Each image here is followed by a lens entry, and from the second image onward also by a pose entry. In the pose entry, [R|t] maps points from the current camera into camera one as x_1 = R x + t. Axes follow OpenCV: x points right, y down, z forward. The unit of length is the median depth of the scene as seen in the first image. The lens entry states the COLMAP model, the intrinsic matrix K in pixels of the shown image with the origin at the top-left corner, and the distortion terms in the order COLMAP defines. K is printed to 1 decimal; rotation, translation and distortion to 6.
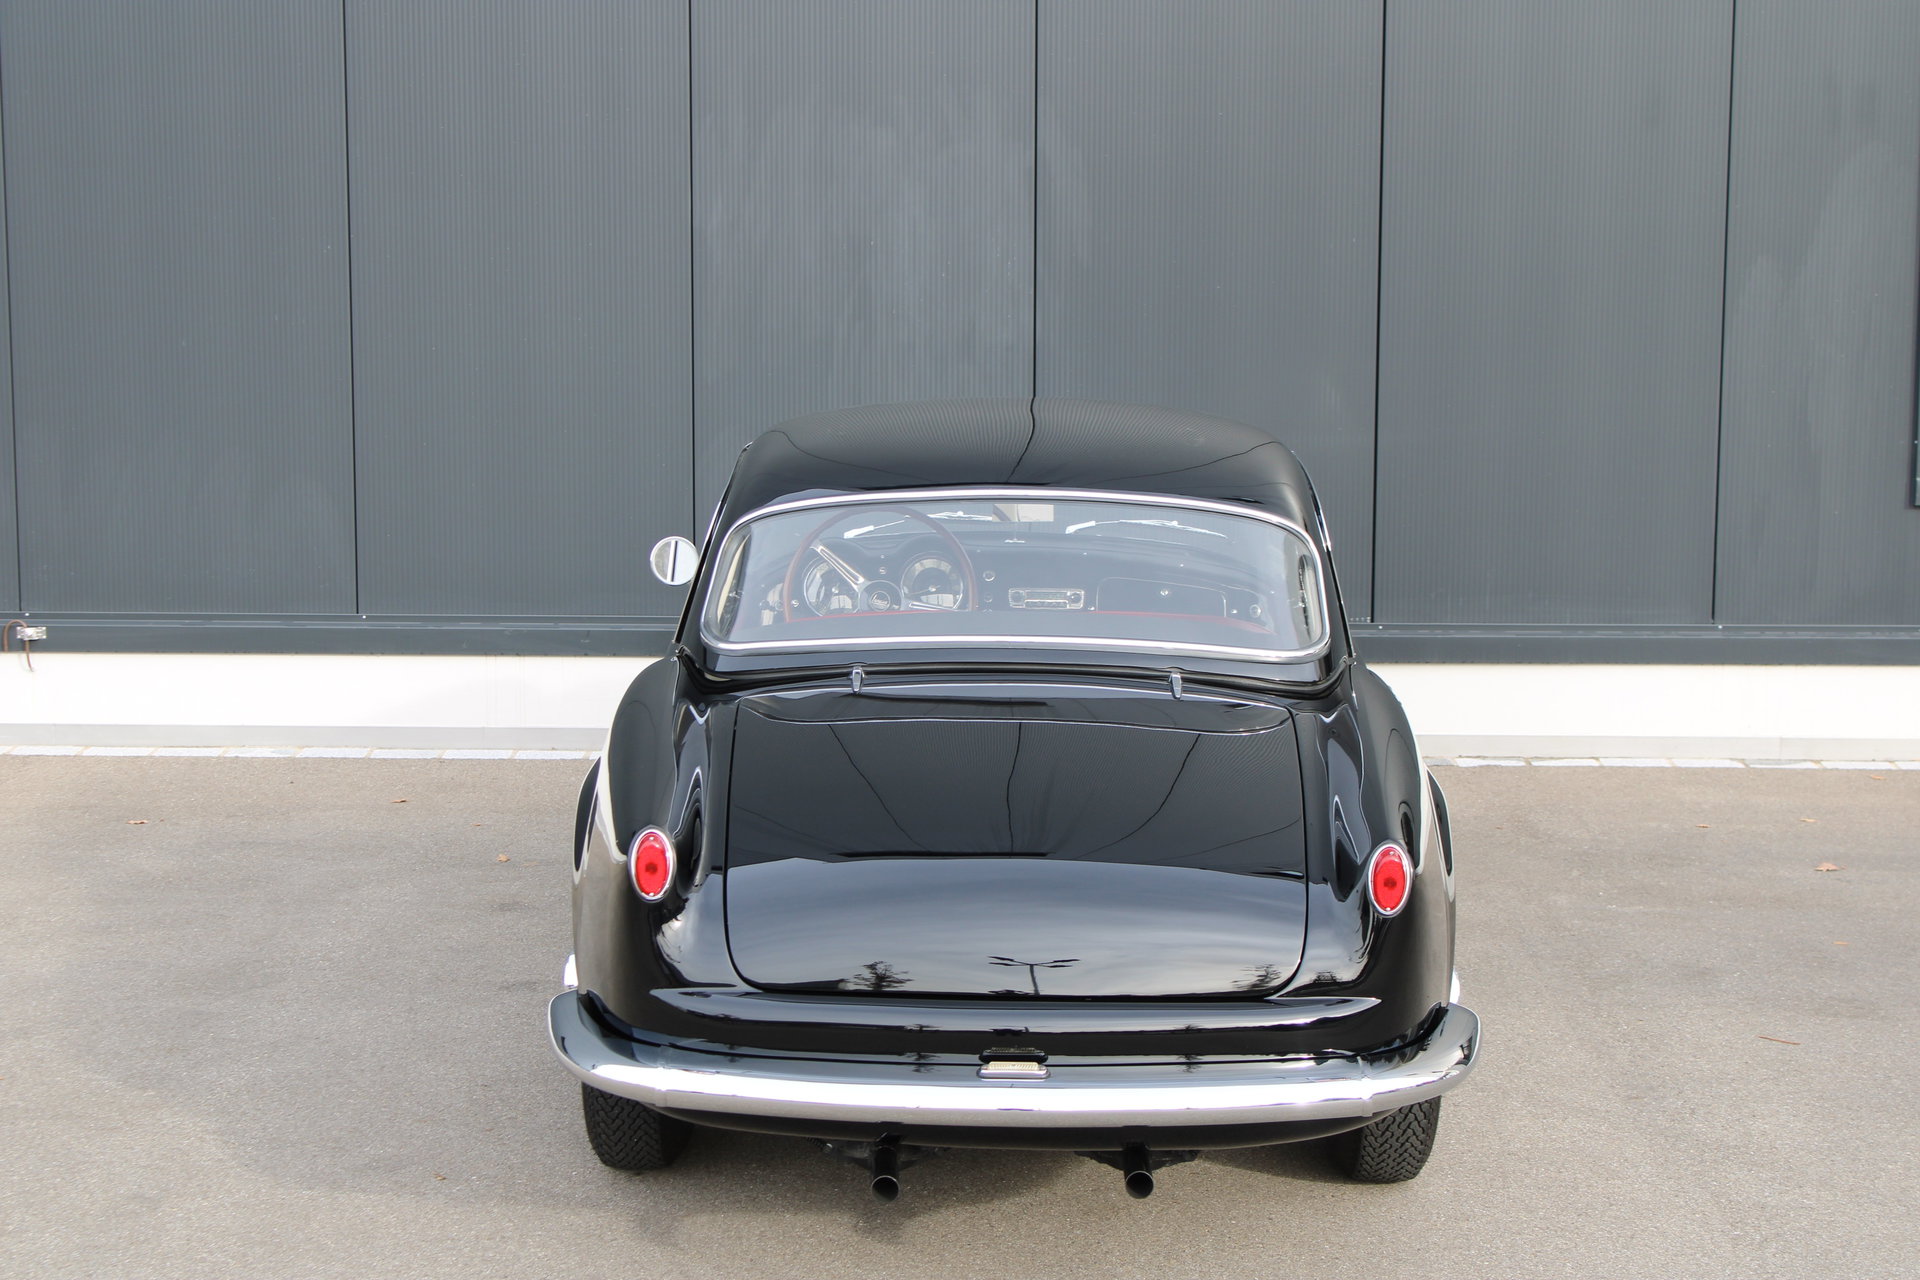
lens RADIAL K [[3583.6, 0, 960.0], [0, 3583.6, 640.0], [0, 0, 1]] dist [0.008903, 0.094550]
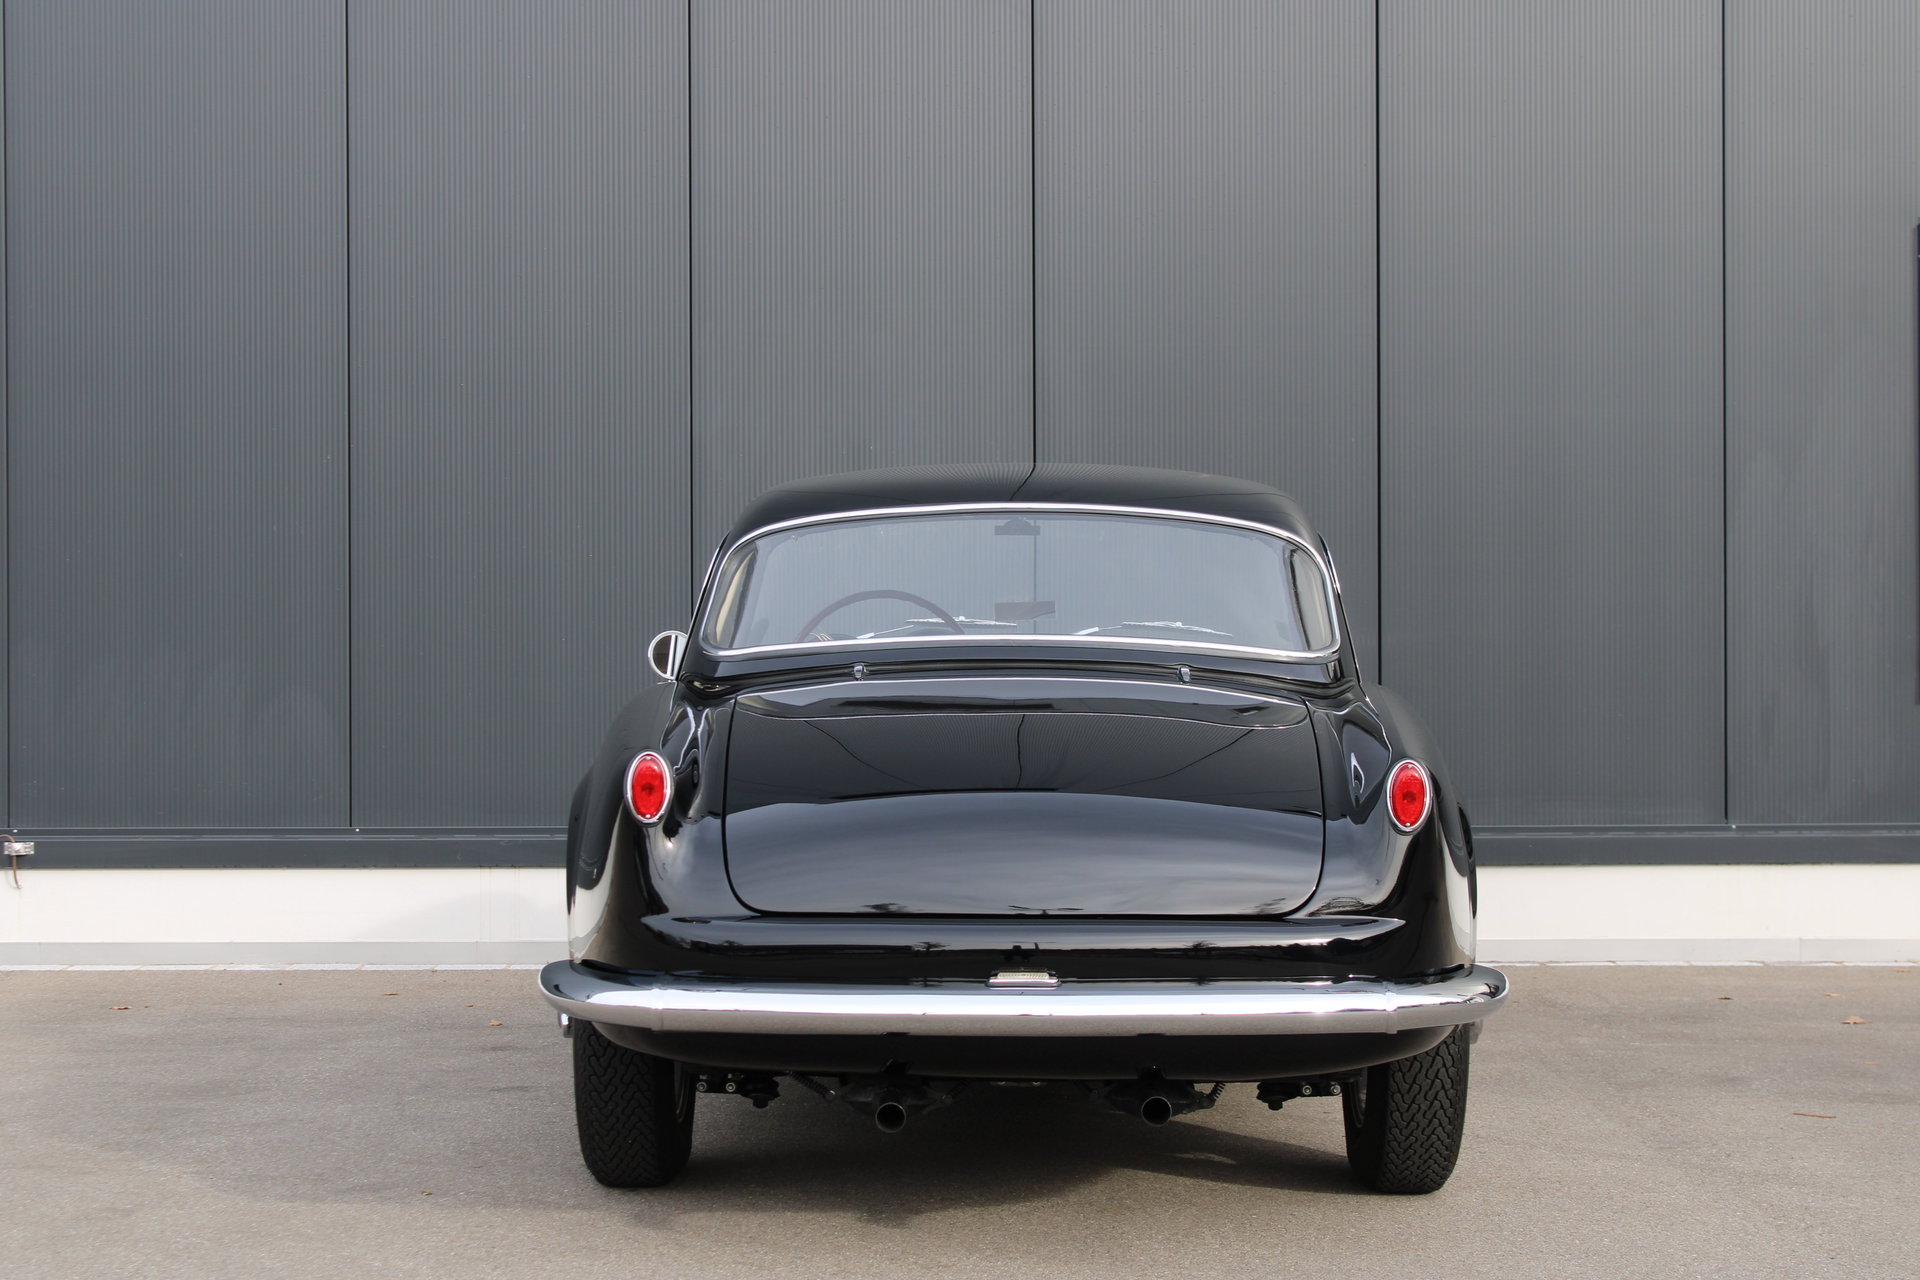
lens RADIAL K [[3583.6, 0, 960.0], [0, 3583.6, 640.0], [0, 0, 1]] dist [0.008903, 0.094550]
pose [[0.999969, -0.007768, 0.001048, -0.001928], [0.007838, 0.988937, -0.148126, 0.139799], [0.000114, 0.148129, 0.988968, 0.027927]]
